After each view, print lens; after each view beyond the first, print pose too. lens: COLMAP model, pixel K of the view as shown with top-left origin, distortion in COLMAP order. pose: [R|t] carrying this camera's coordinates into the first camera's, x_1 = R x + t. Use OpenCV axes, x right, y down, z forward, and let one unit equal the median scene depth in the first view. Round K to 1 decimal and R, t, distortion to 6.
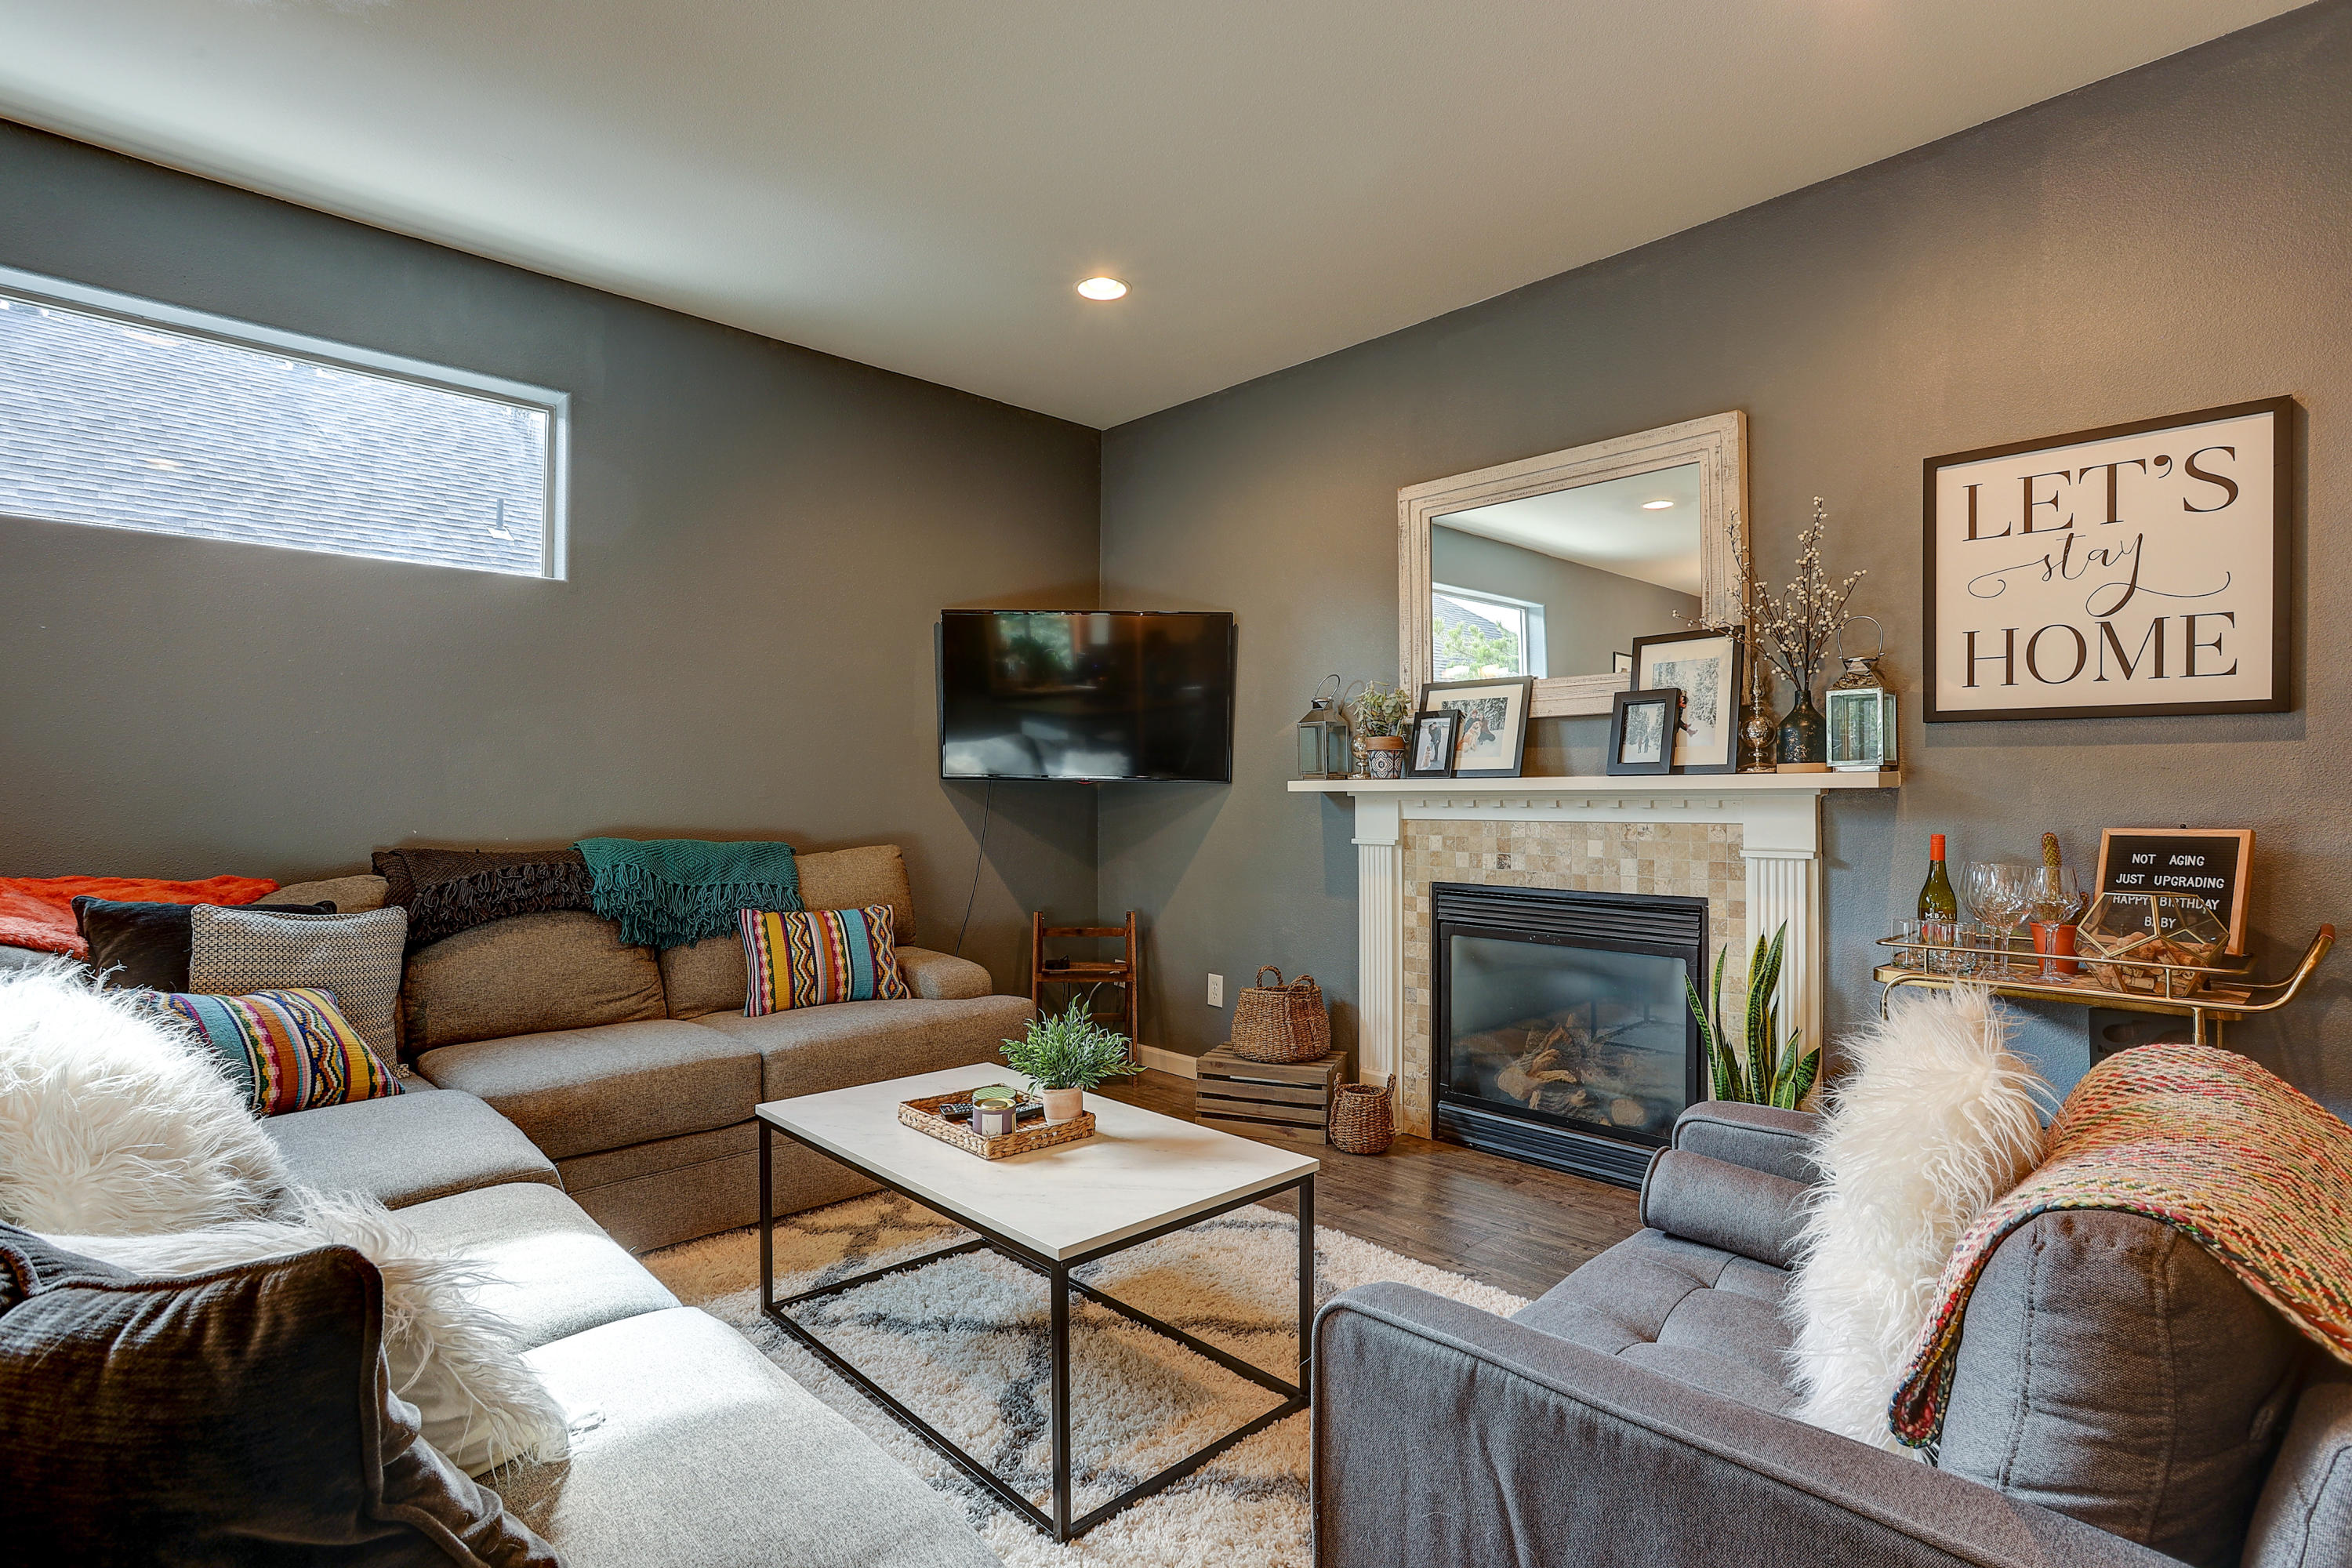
lens RADIAL K [[1141.7, 0, 1191.1], [0, 1141.7, 780.4], [0, 0, 1]] dist [-0.057035, 0.034203]
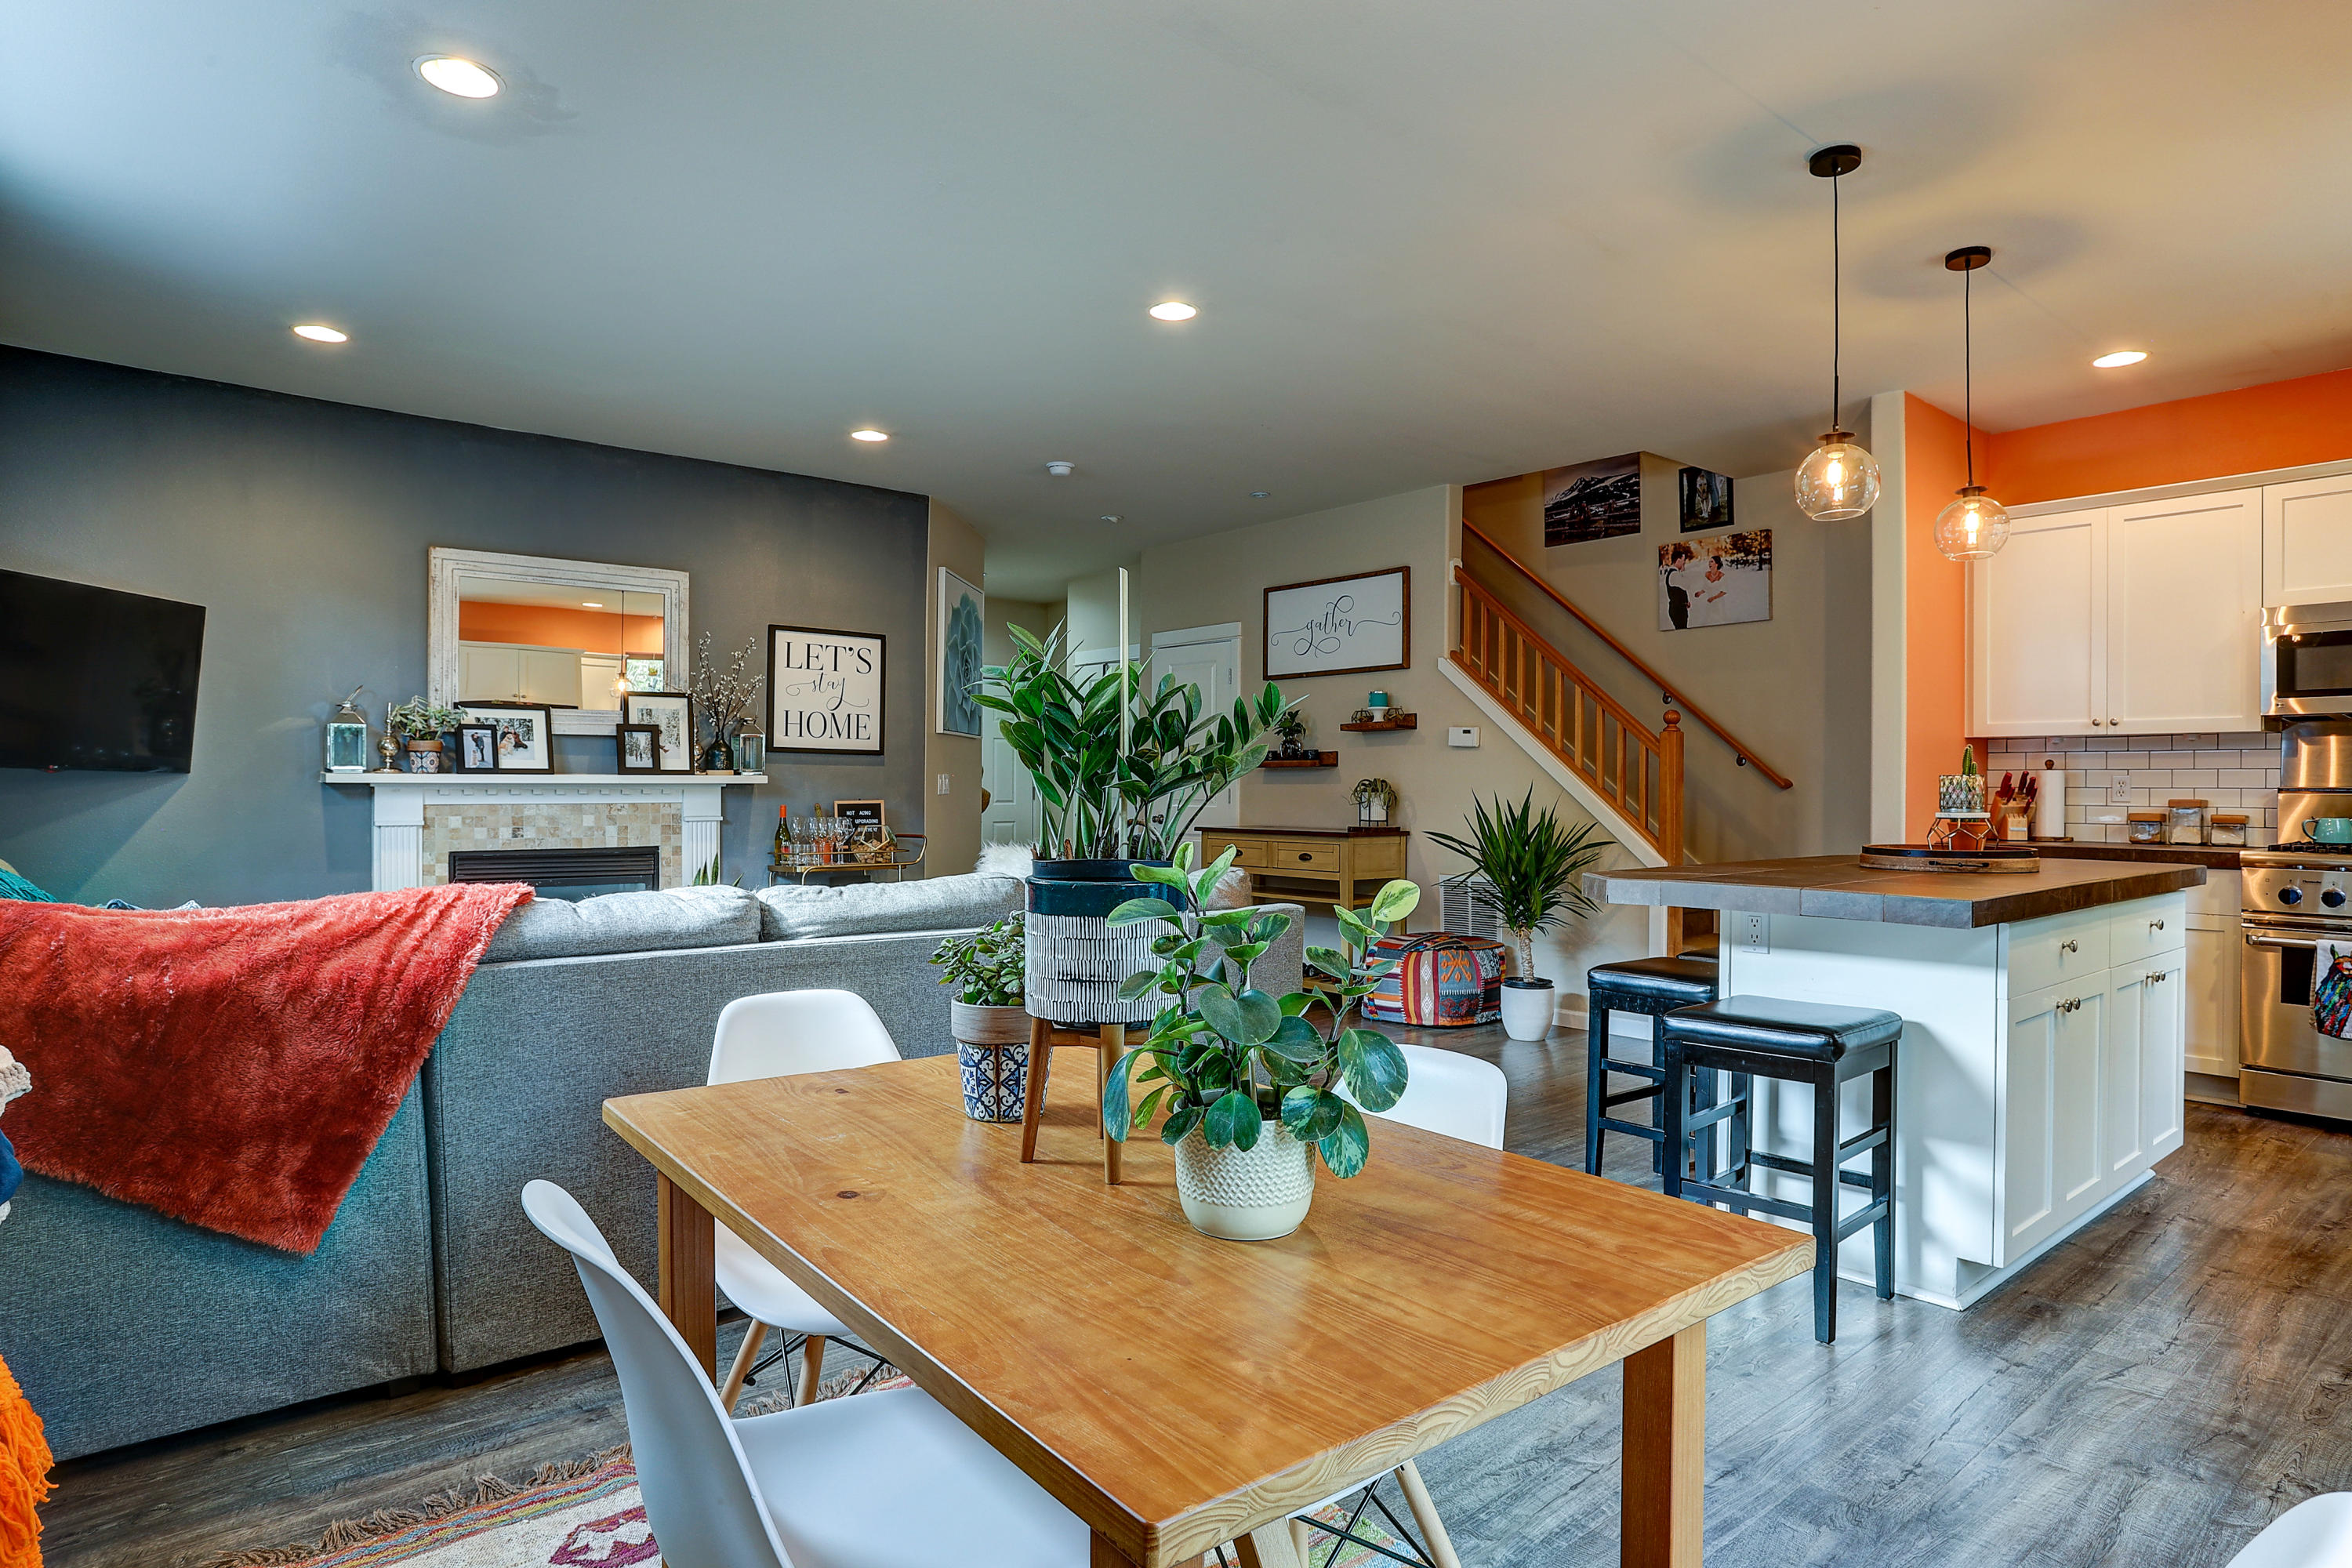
lens RADIAL K [[1322.2, 0, 1176.0], [0, 1322.2, 784.0], [0, 0, 1]] dist [-0.042977, 0.000019]
pose [[0.071348, 0.002202, 0.997449, -1.354141], [-0.015391, 0.999881, -0.001107, -0.000840], [-0.997333, -0.015273, 0.071373, 0.059149]]
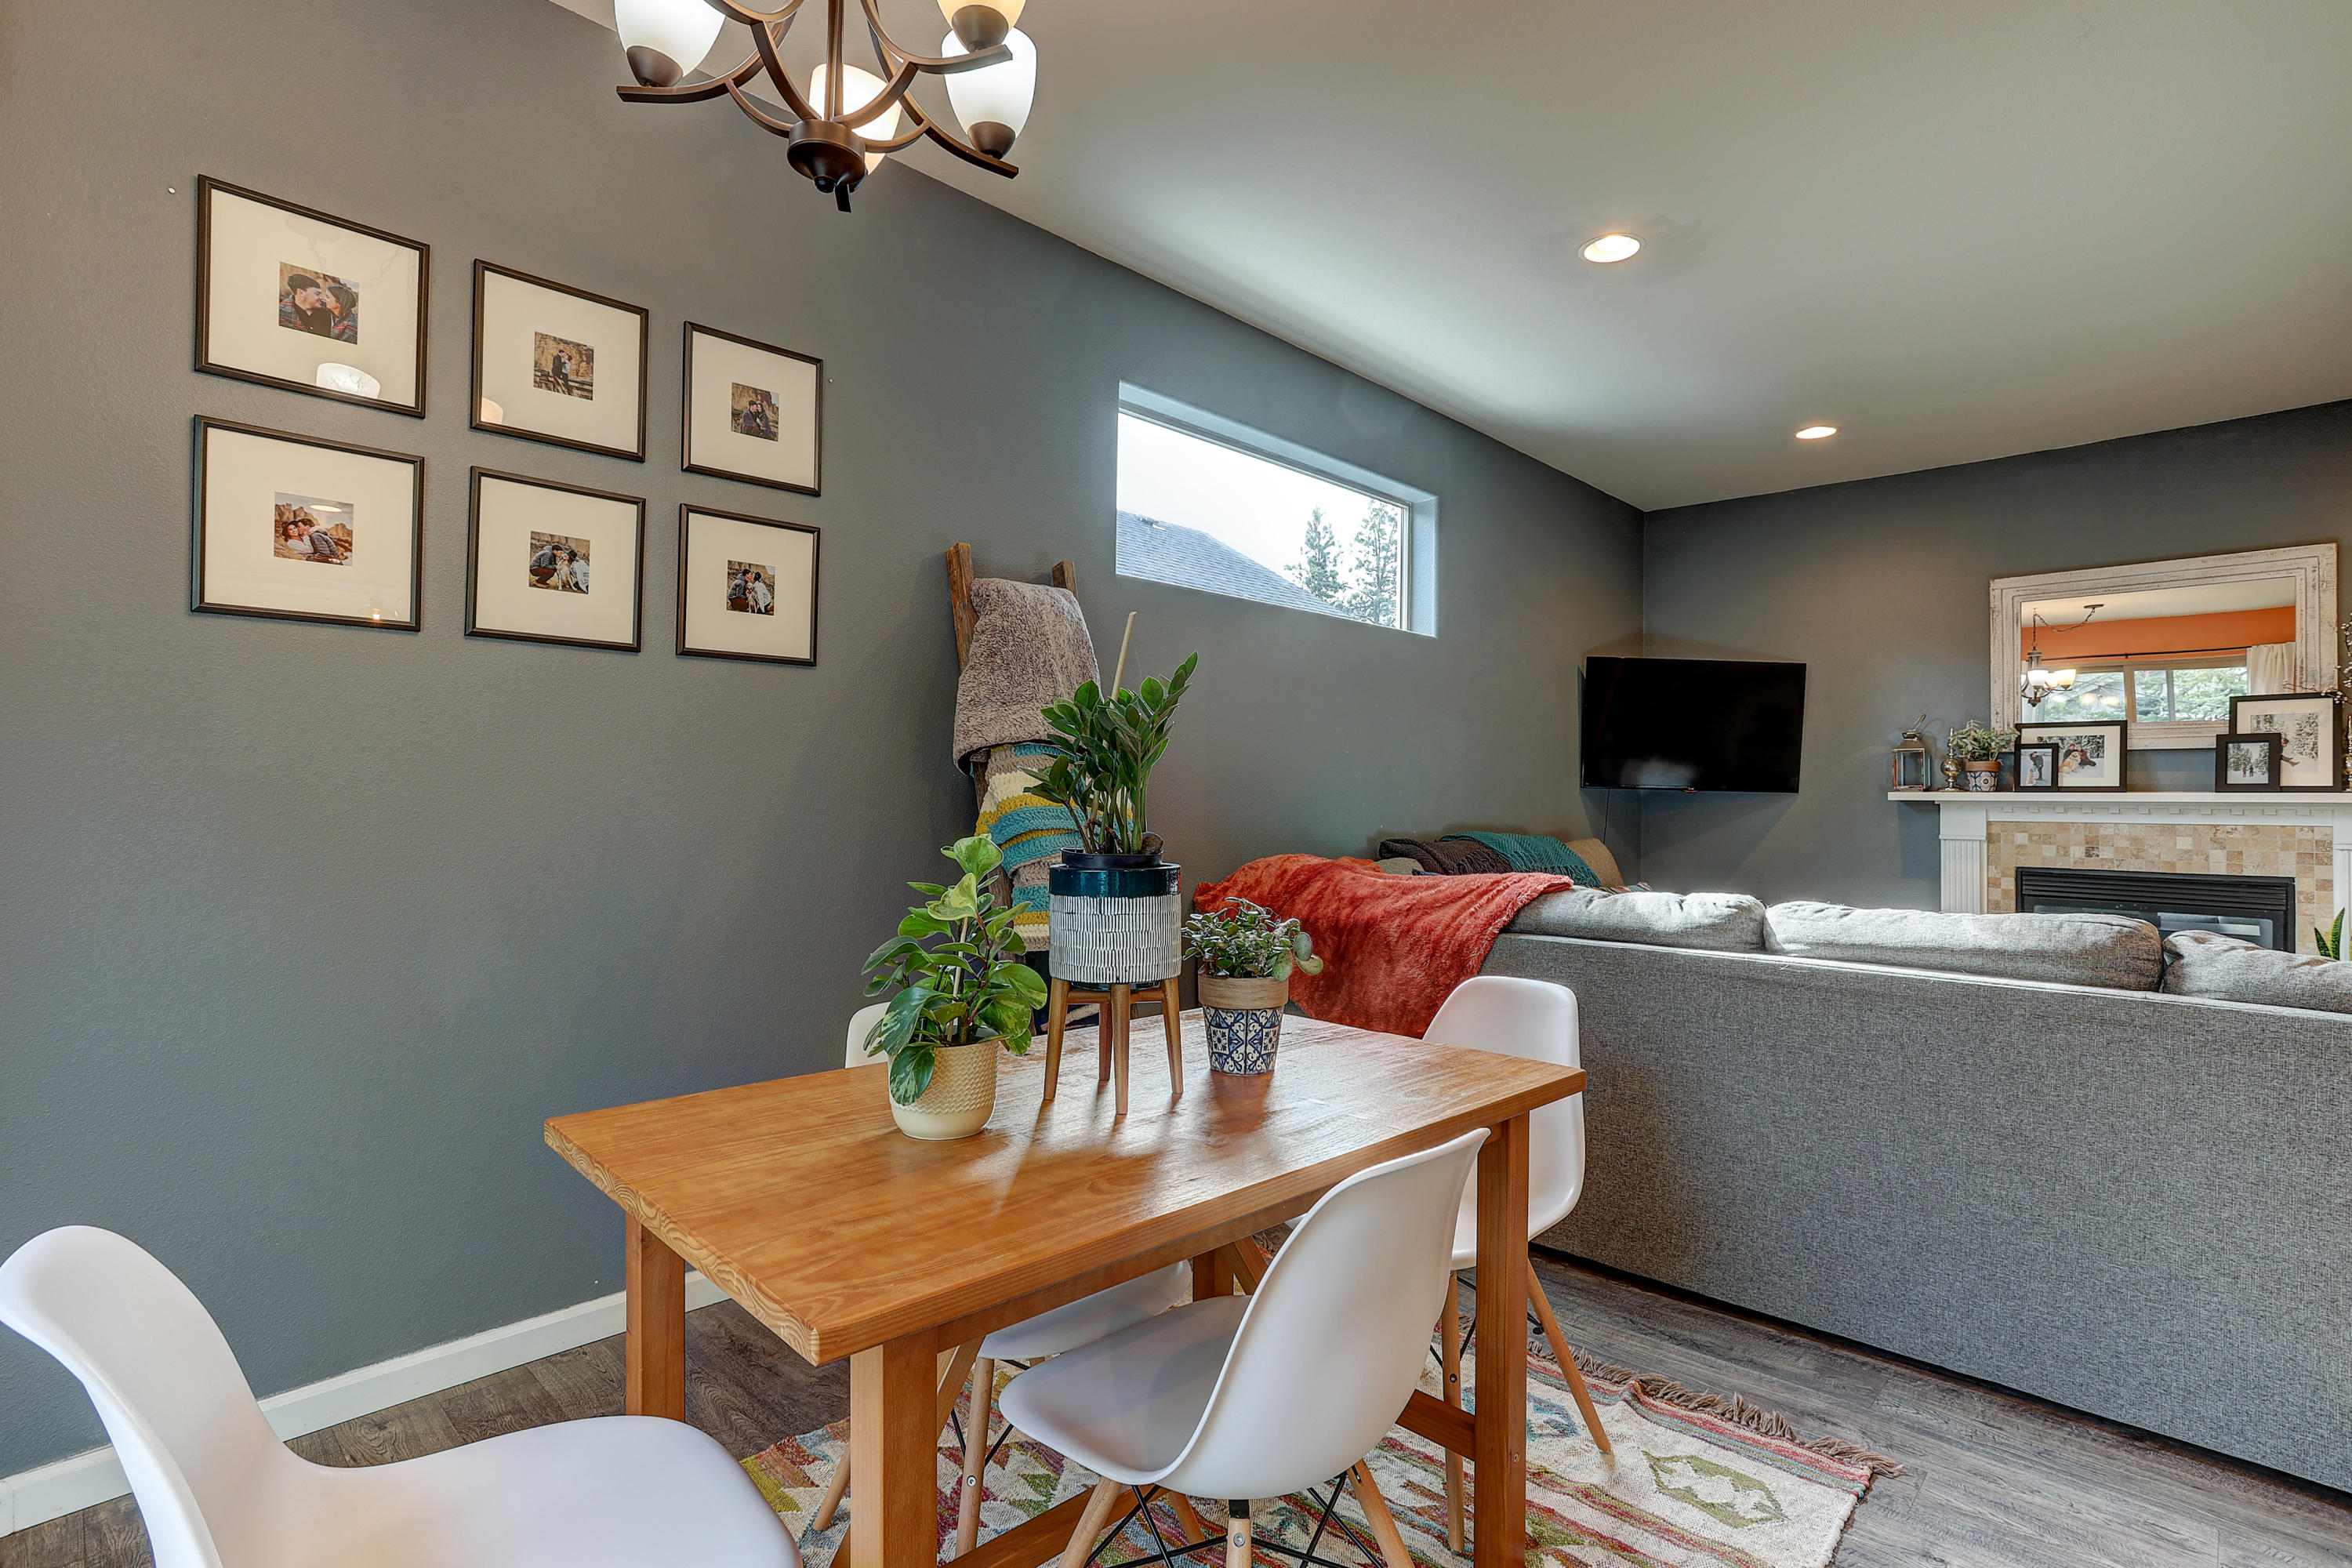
lens RADIAL K [[1141.7, 0, 1191.1], [0, 1141.7, 780.4], [0, 0, 1]] dist [-0.057035, 0.034203]
pose [[0.999049, 0.009362, 0.042585, -0.925224], [-0.009296, 0.999955, -0.001763, -0.004231], [-0.042600, 0.001366, 0.999091, -0.338150]]
